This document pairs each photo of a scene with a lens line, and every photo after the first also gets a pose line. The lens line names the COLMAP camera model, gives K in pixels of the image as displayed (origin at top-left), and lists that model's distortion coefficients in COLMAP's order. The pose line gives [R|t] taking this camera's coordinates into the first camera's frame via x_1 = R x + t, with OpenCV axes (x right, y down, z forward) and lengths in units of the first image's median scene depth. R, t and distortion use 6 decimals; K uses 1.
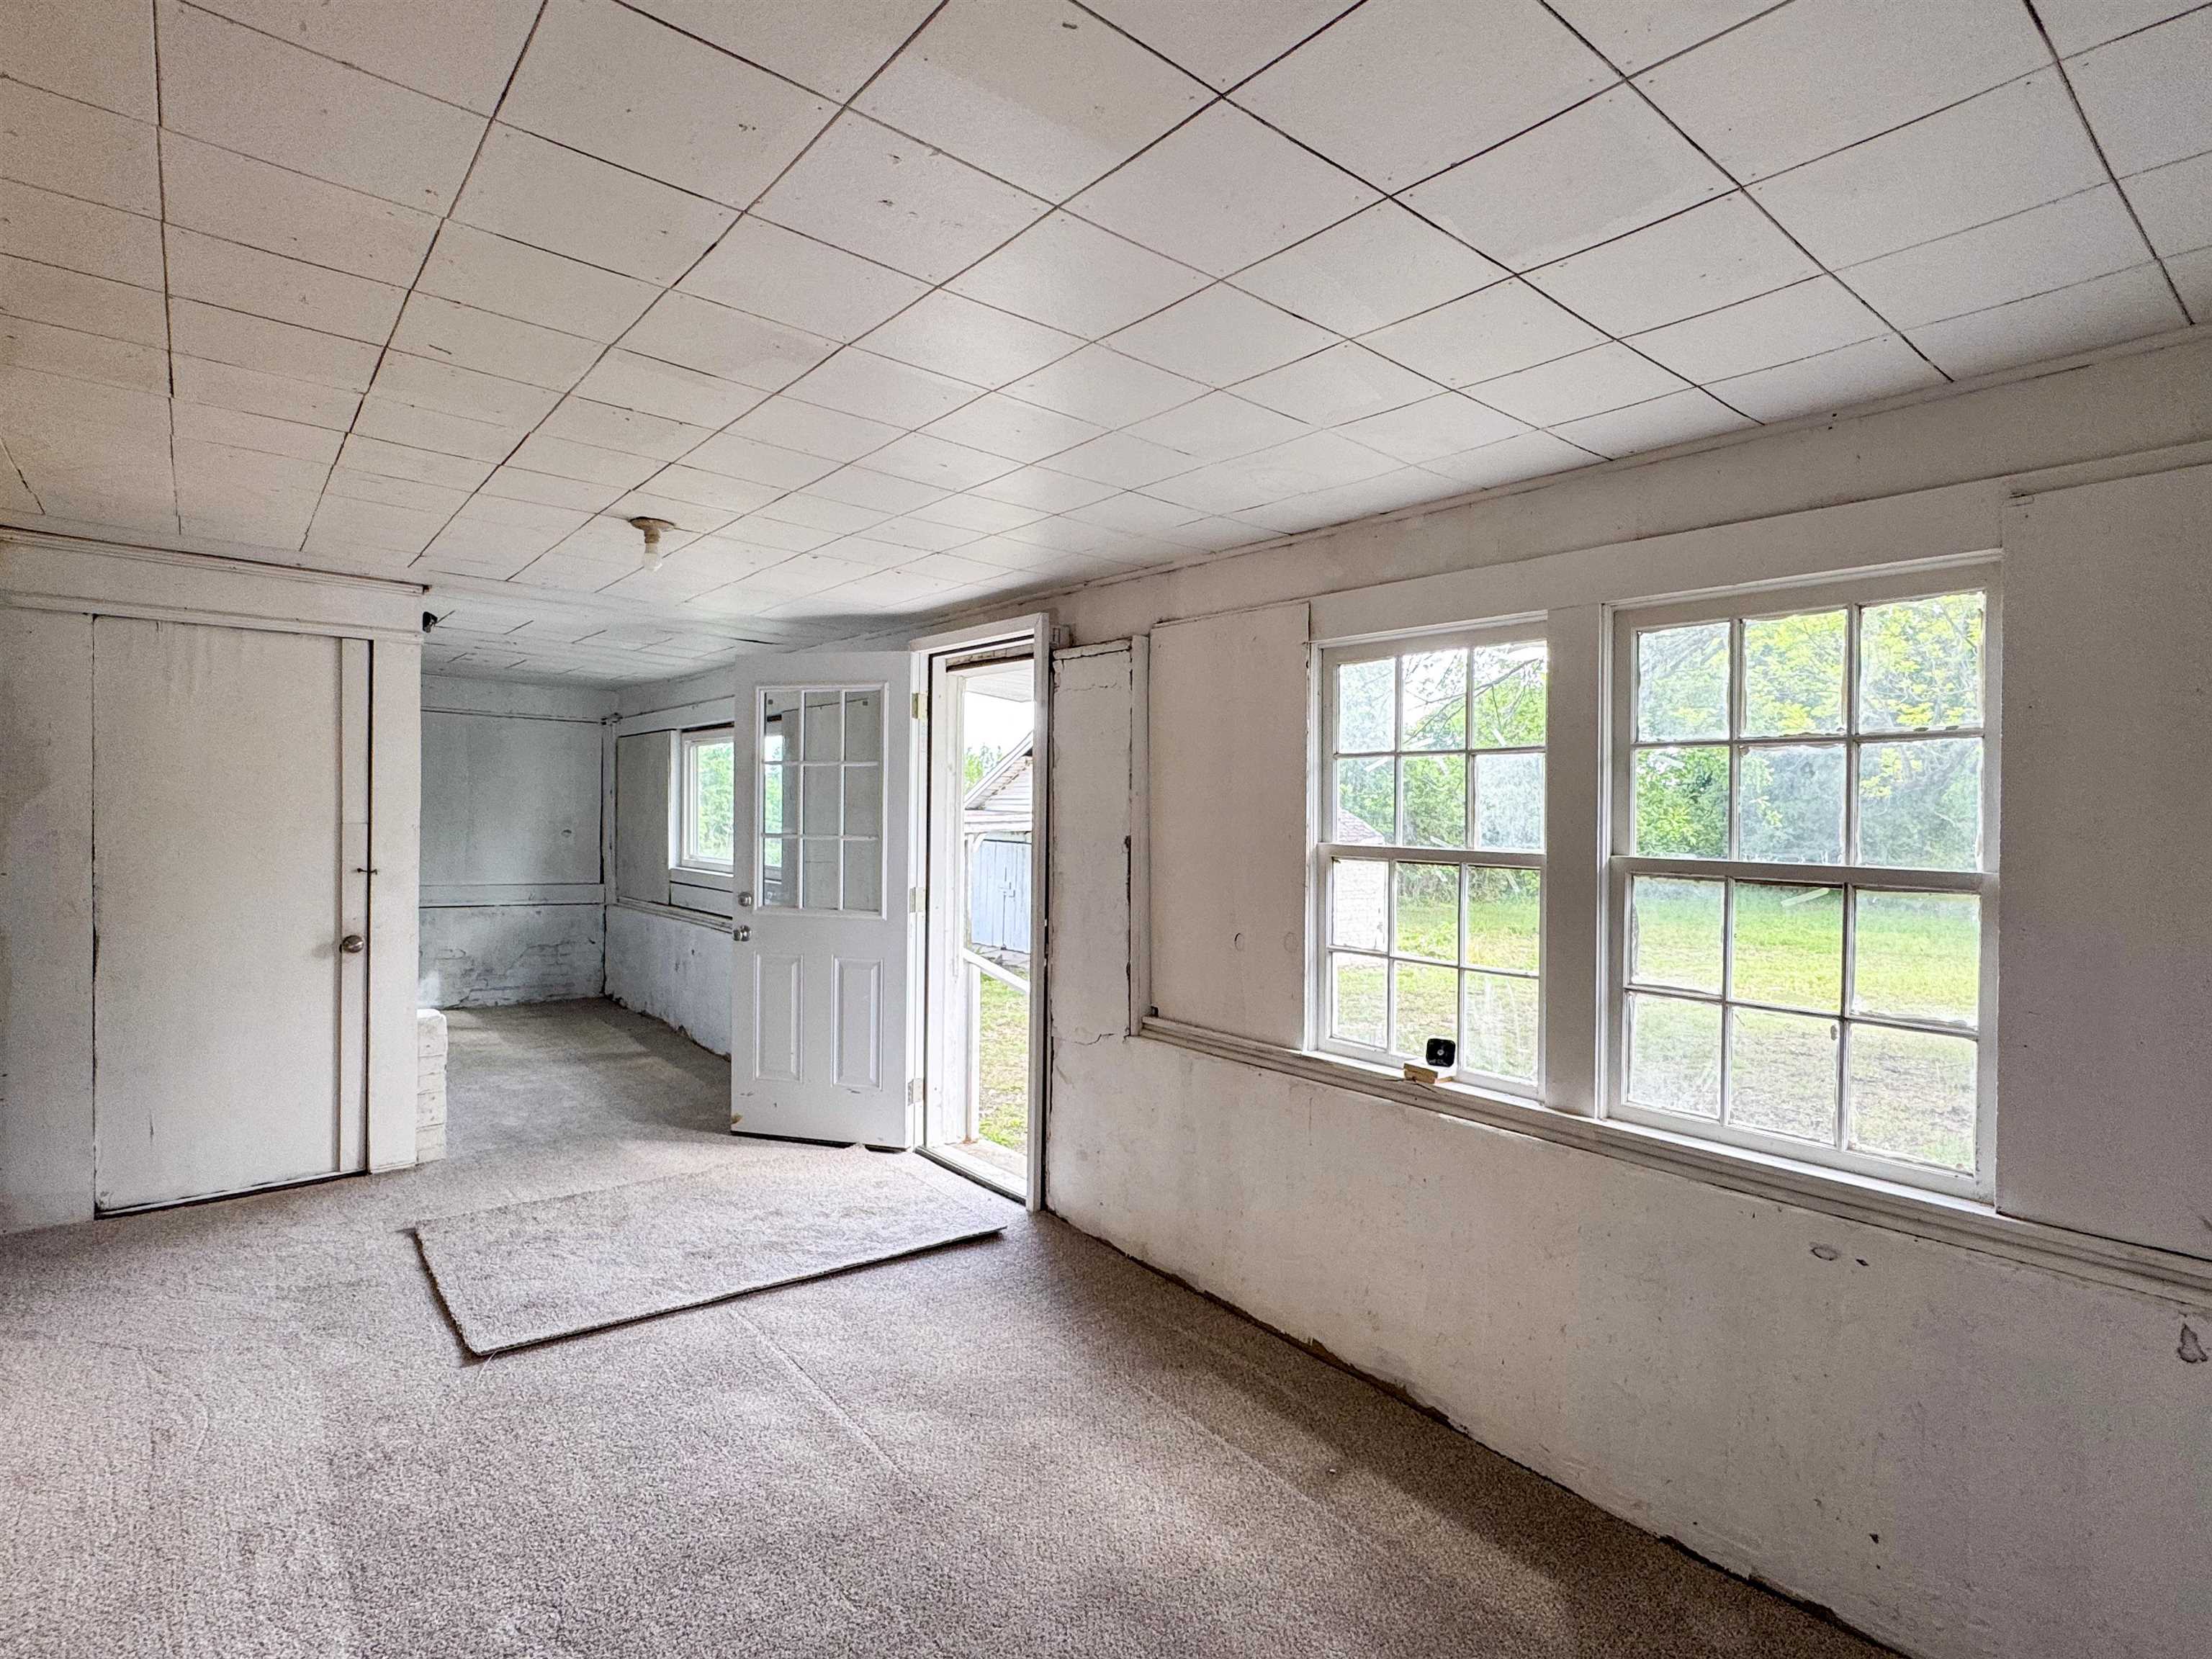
lens RADIAL K [[1104.8, 0, 1110.9], [0, 1104.8, 822.2], [0, 0, 1]] dist [-0.003715, 0.002827]
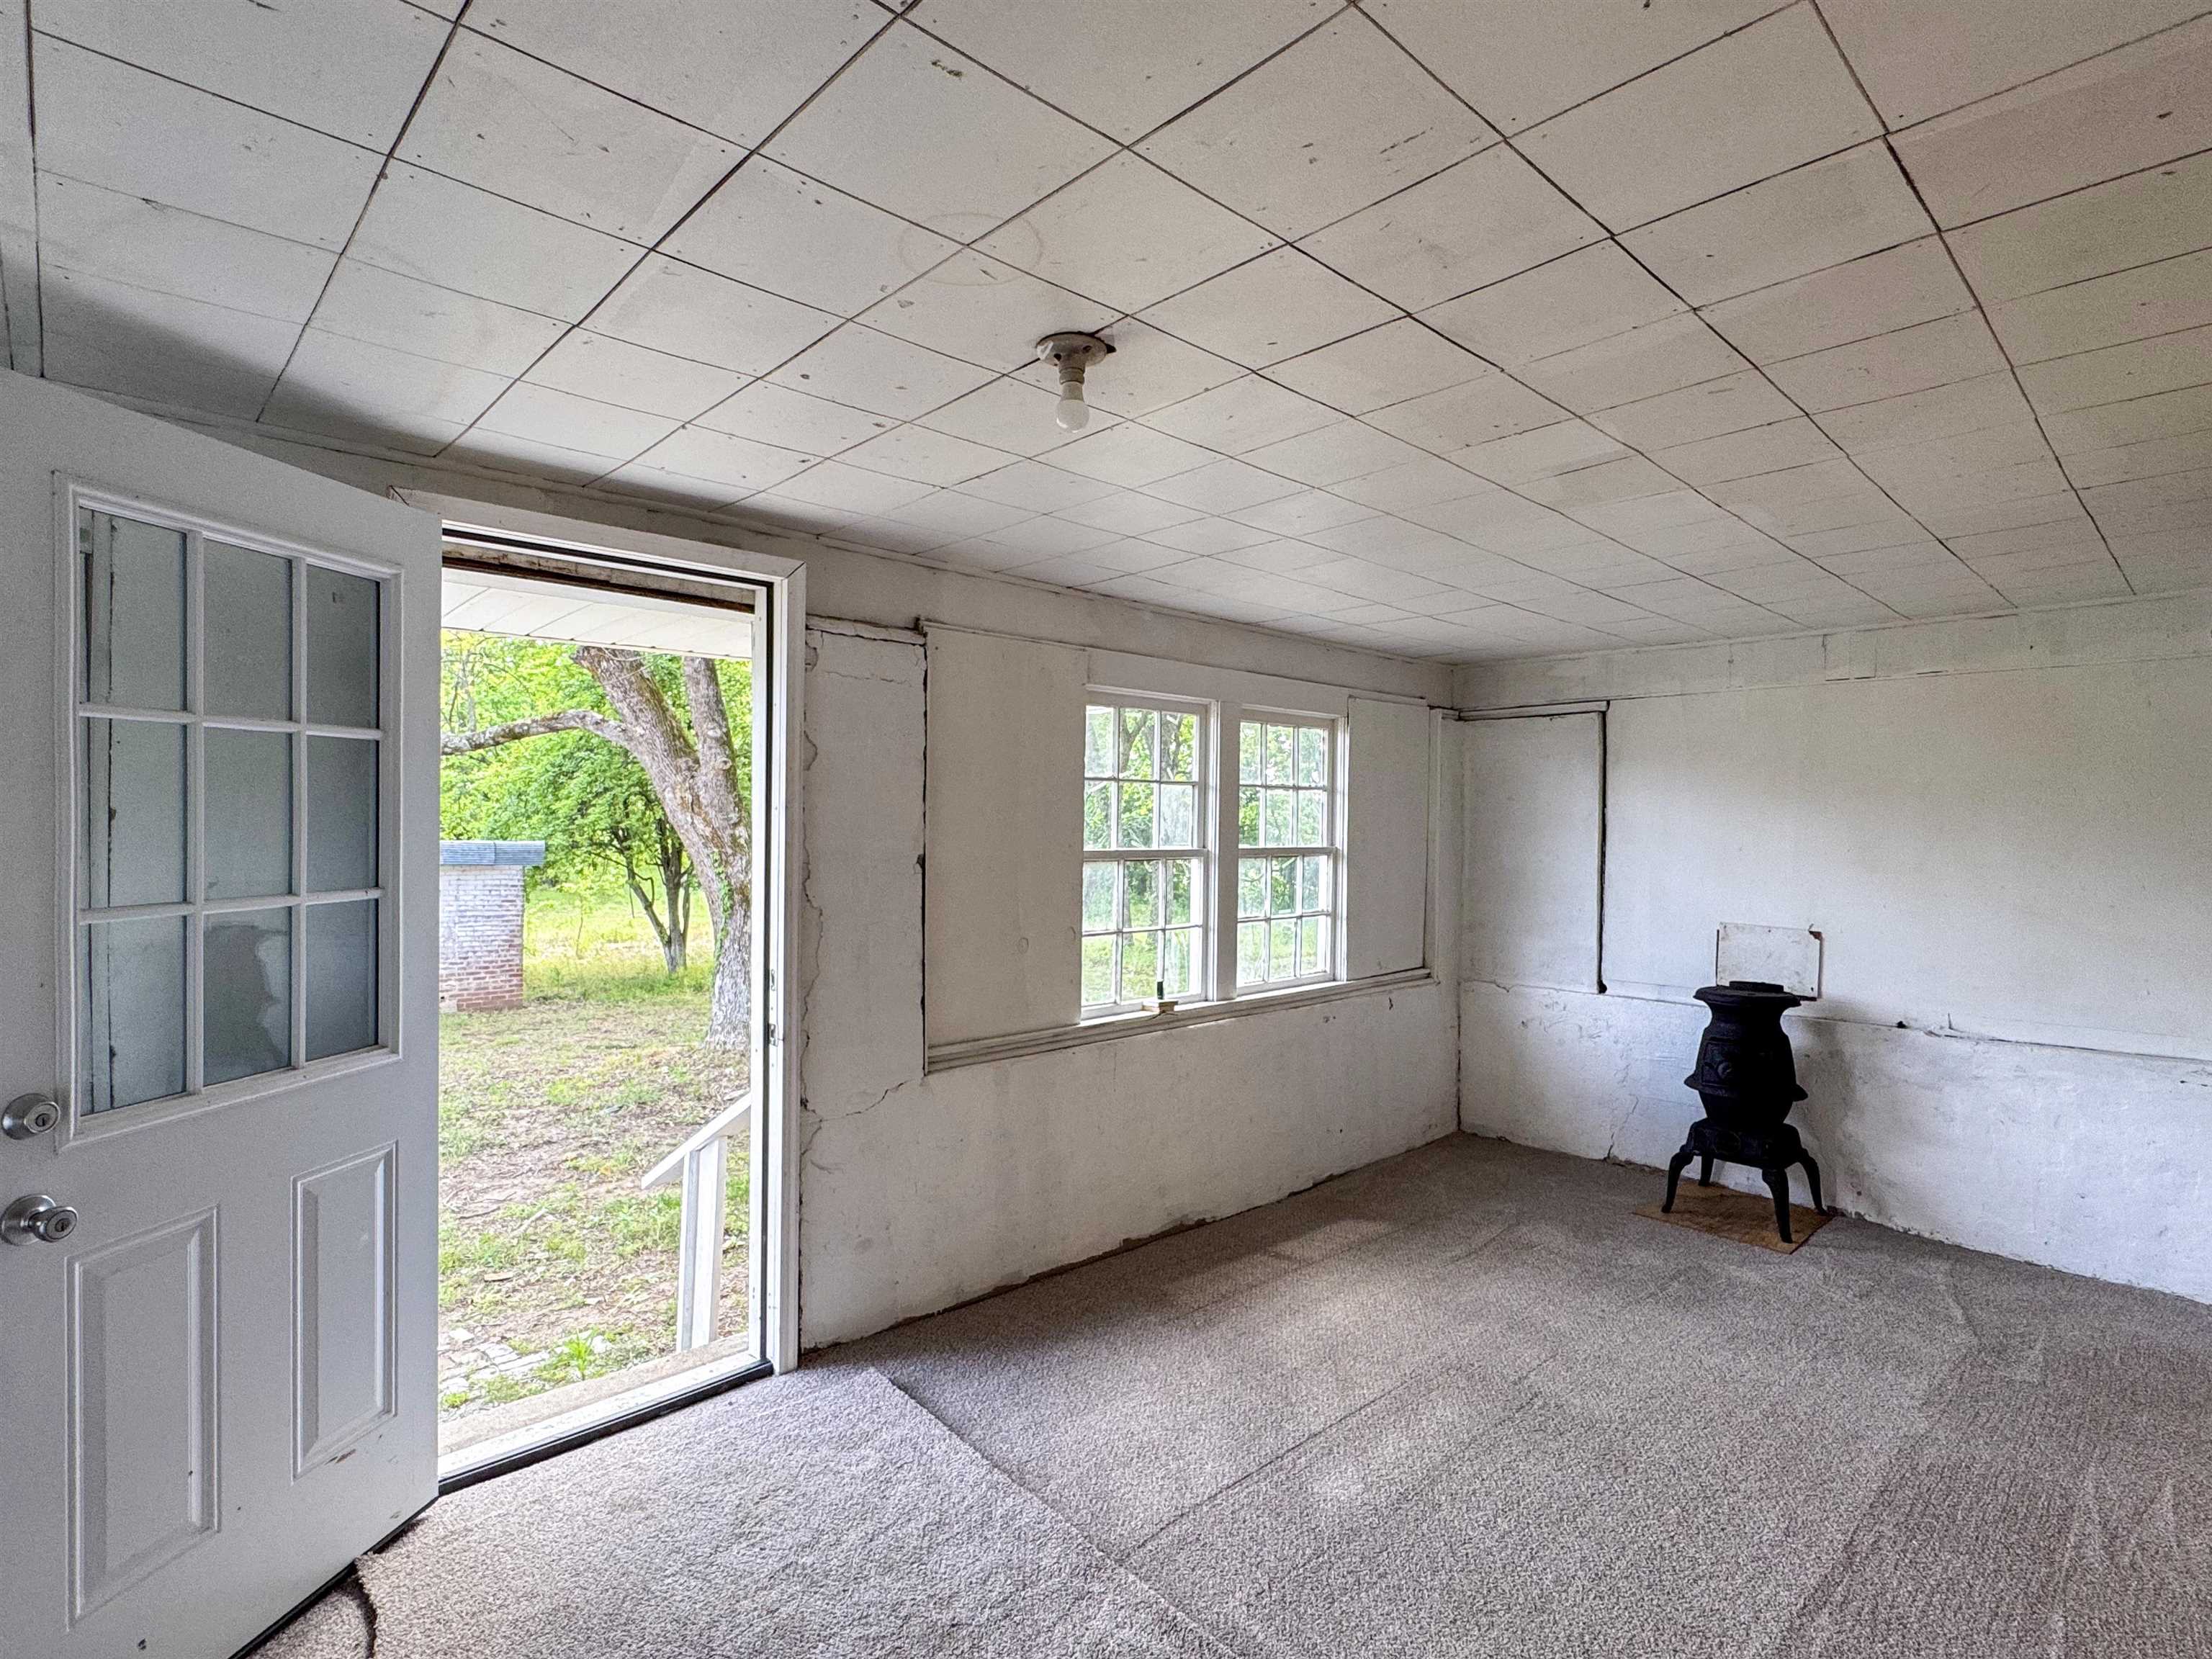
lens RADIAL K [[1104.8, 0, 1117.1], [0, 1104.8, 836.1], [0, 0, 1]] dist [-0.003715, 0.002827]
pose [[-0.069631, -0.030822, 0.997097, -1.021528], [0.002573, 0.999514, 0.031076, -0.034291], [-0.997569, 0.004729, -0.069518, 1.044593]]
